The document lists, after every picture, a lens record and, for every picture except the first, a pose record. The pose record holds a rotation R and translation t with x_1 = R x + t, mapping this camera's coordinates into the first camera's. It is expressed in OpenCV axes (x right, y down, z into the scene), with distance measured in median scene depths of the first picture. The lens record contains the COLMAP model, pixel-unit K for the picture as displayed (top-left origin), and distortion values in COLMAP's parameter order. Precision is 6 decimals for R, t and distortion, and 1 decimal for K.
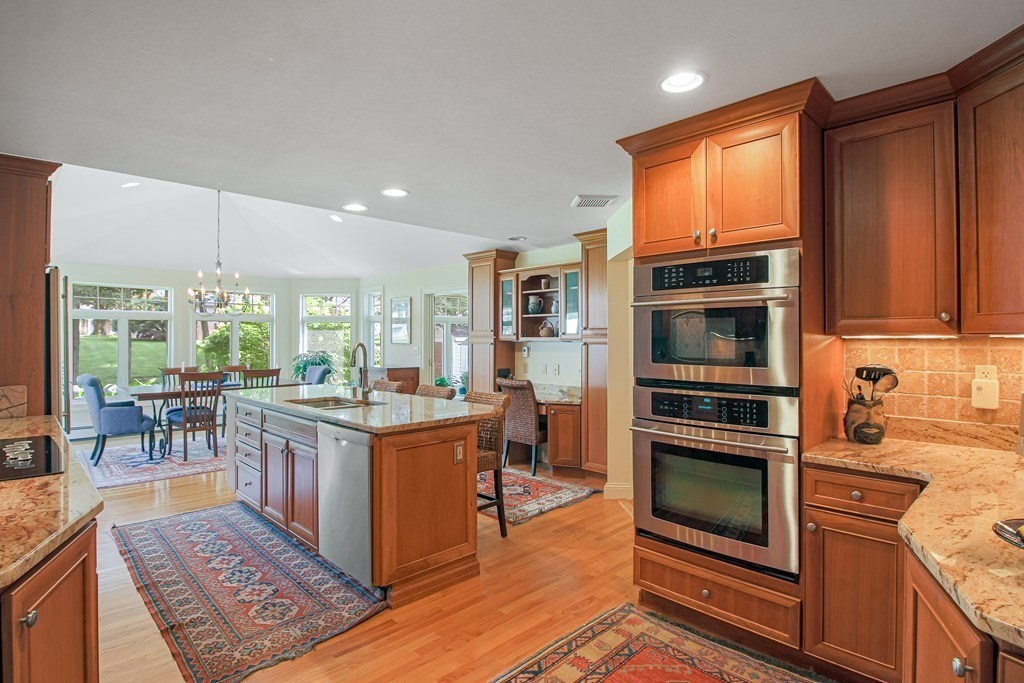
lens RADIAL K [[529.3, 0, 513.0], [0, 529.3, 329.7], [0, 0, 1]] dist [0.000528, -0.013027]
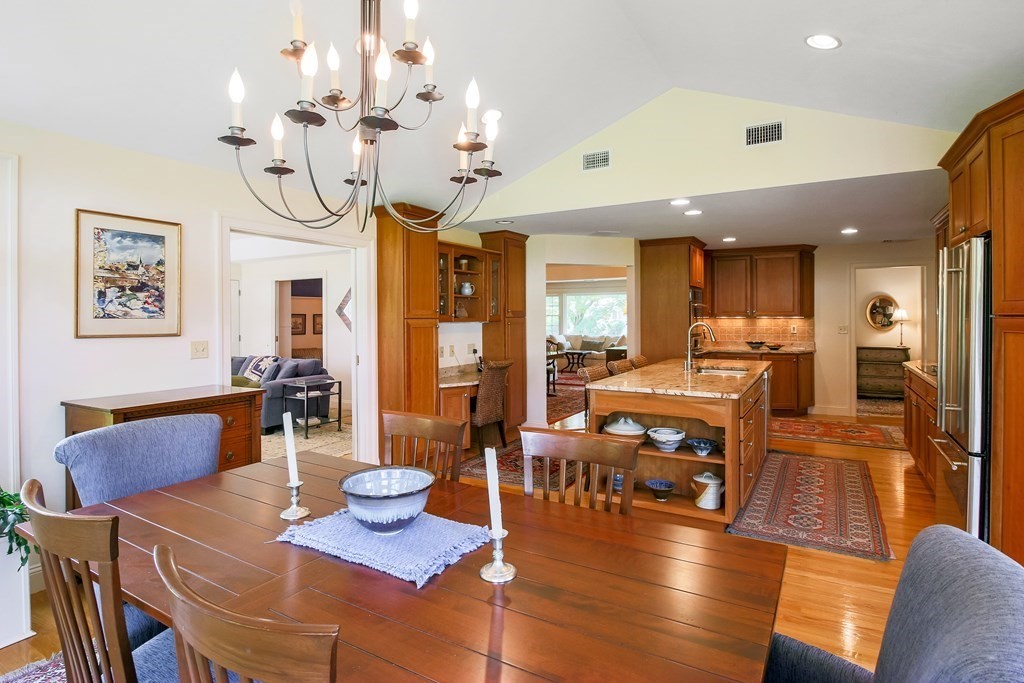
lens RADIAL K [[524.7, 0, 504.2], [0, 524.7, 315.1], [0, 0, 1]] dist [-0.002902, -0.011234]
pose [[-0.250238, 0.000373, 0.968184, -2.072293], [-0.016449, 0.999854, -0.004637, 0.029389], [-0.968045, -0.017086, -0.250195, 2.653762]]
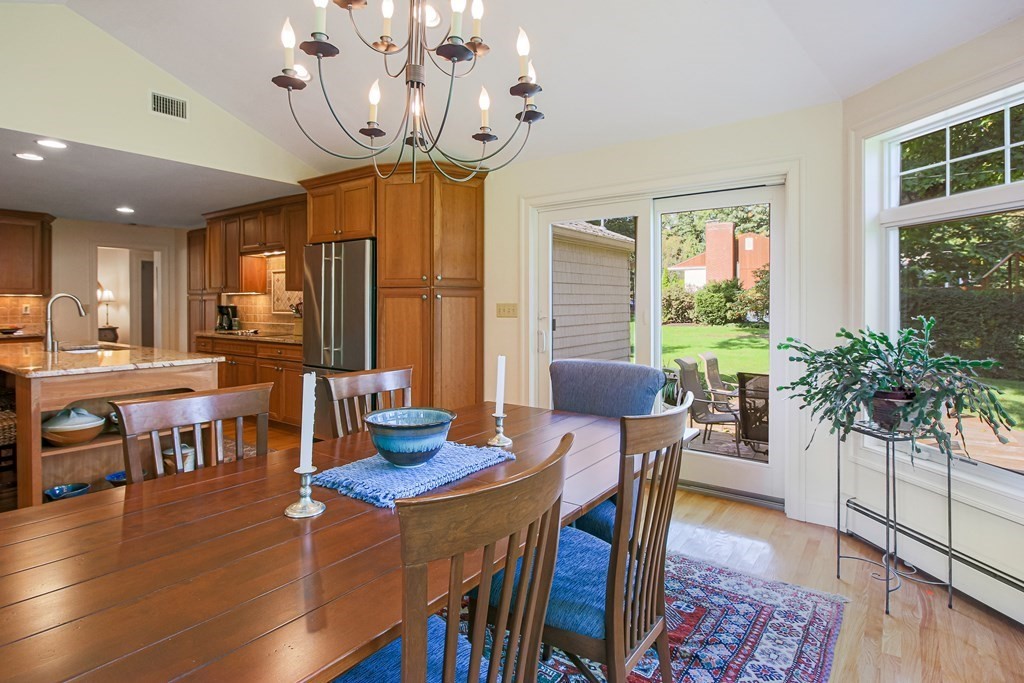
lens RADIAL K [[529.7, 0, 509.2], [0, 529.7, 303.4], [0, 0, 1]] dist [-0.023282, -0.000003]
pose [[-0.986719, -0.001241, -0.162429, -1.513363], [0.001730, 0.999834, -0.018148, 0.091387], [0.162424, -0.018188, -0.986553, 3.223594]]
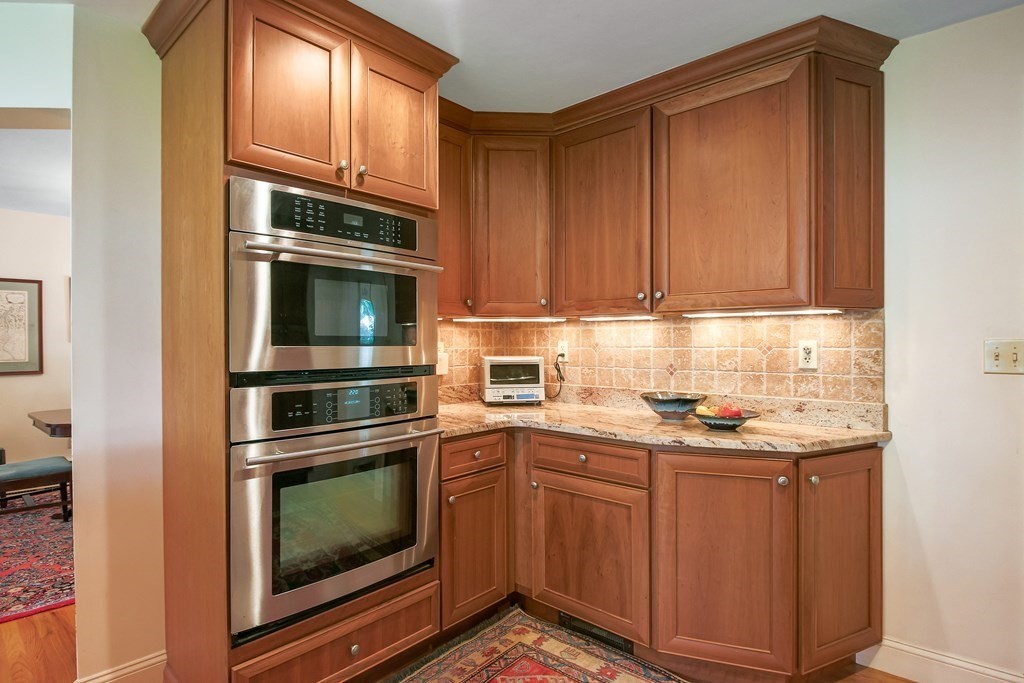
lens RADIAL K [[524.2, 0, 512.0], [0, 524.2, 341.5], [0, 0, 1]] dist [0.000632, -0.012499]
pose [[-0.058108, -0.002459, 0.998307, -0.373552], [-0.018201, 0.999833, 0.001404, 0.054229], [-0.998144, -0.018089, -0.058143, 0.793443]]
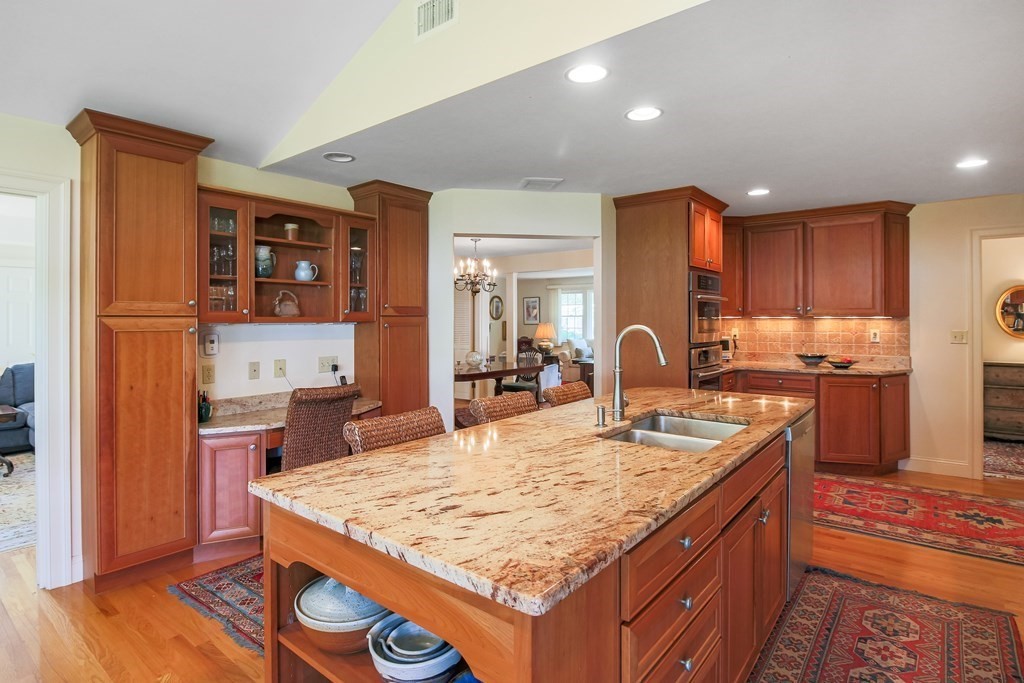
lens RADIAL K [[524.7, 0, 504.2], [0, 524.7, 315.1], [0, 0, 1]] dist [-0.002902, -0.011234]
pose [[-0.114150, 0.003244, 0.993458, -1.318645], [-0.018257, 0.999819, -0.005363, 0.027017], [-0.993296, -0.018750, -0.114070, 1.853085]]
